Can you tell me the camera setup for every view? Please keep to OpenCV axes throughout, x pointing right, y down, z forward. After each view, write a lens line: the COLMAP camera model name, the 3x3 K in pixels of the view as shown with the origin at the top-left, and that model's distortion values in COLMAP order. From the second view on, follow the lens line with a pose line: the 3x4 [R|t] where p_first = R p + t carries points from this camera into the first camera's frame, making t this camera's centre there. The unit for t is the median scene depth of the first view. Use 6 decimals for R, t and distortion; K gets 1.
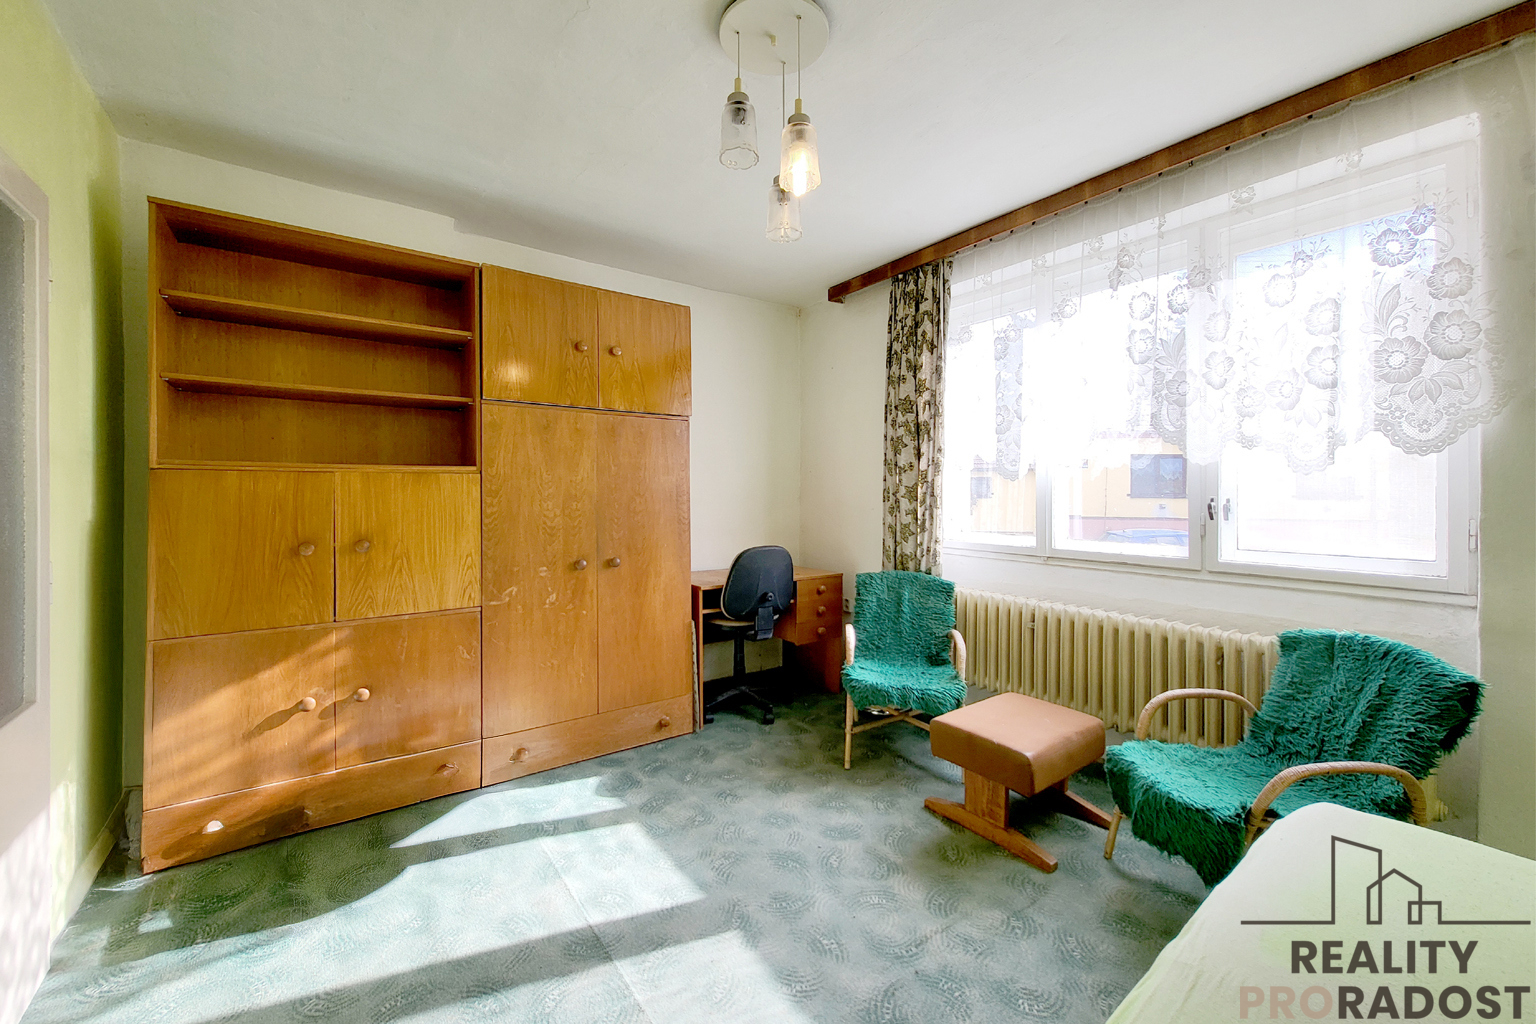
lens RADIAL K [[608.2, 0, 754.0], [0, 608.2, 503.4], [0, 0, 1]] dist [0.003653, -0.000026]
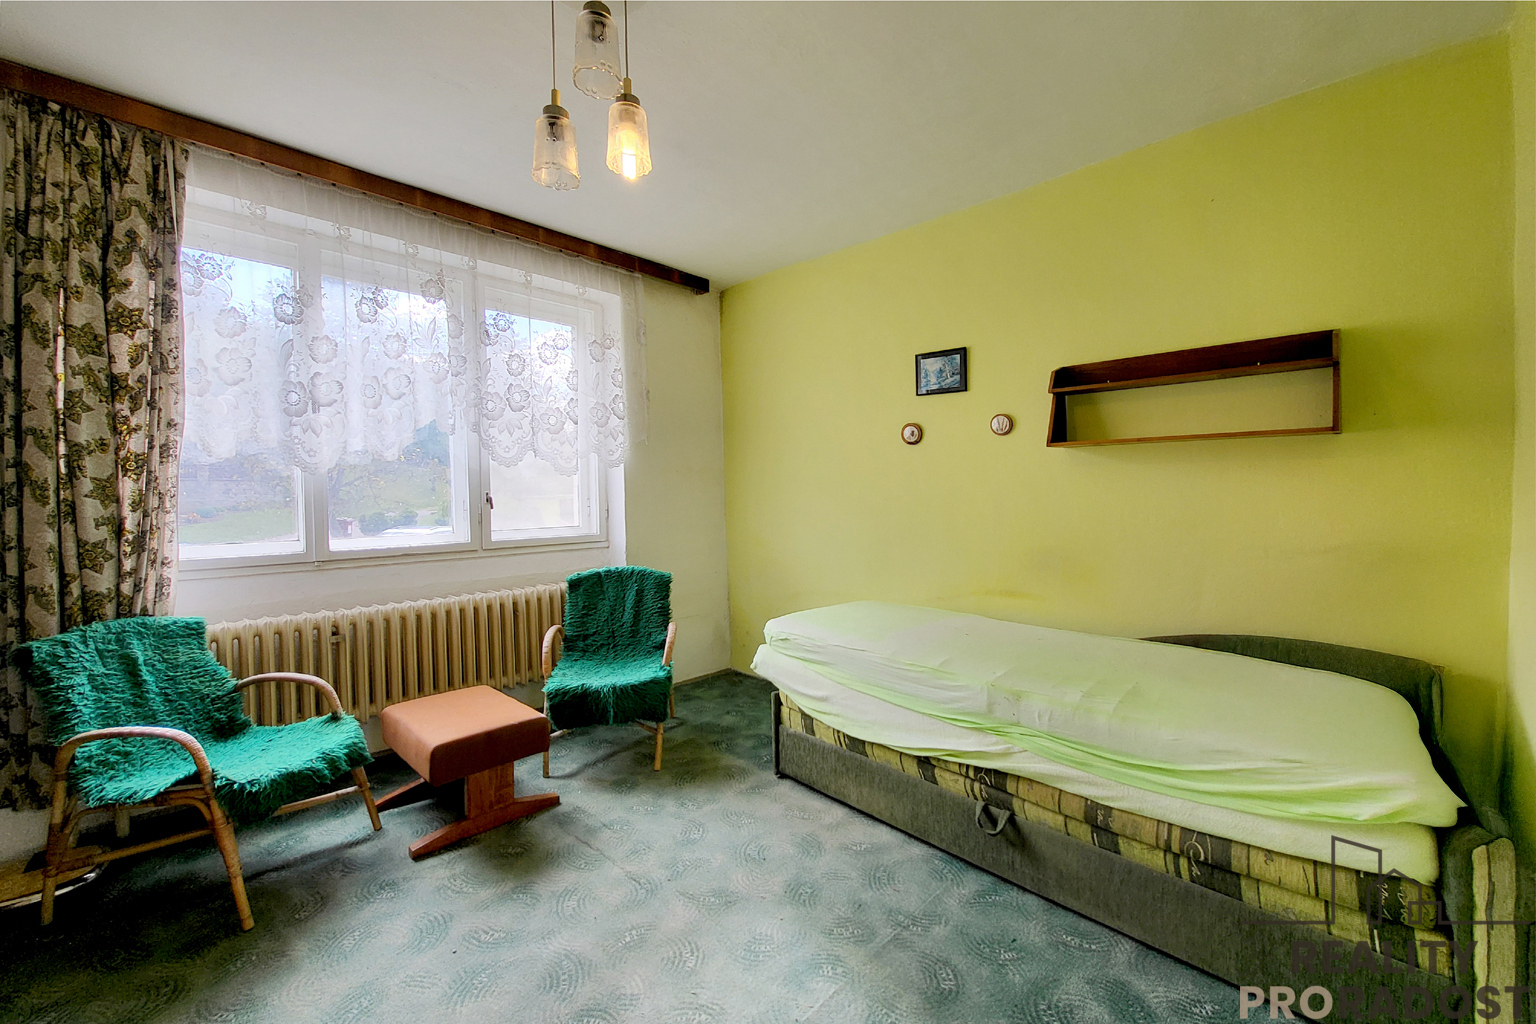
lens RADIAL K [[608.2, 0, 758.2], [0, 608.2, 500.4], [0, 0, 1]] dist [0.003653, -0.000026]
pose [[-0.161477, -0.019608, 0.986682, -0.449593], [0.021009, 0.999508, 0.023301, -0.007215], [-0.986653, 0.024492, -0.160986, 0.473027]]
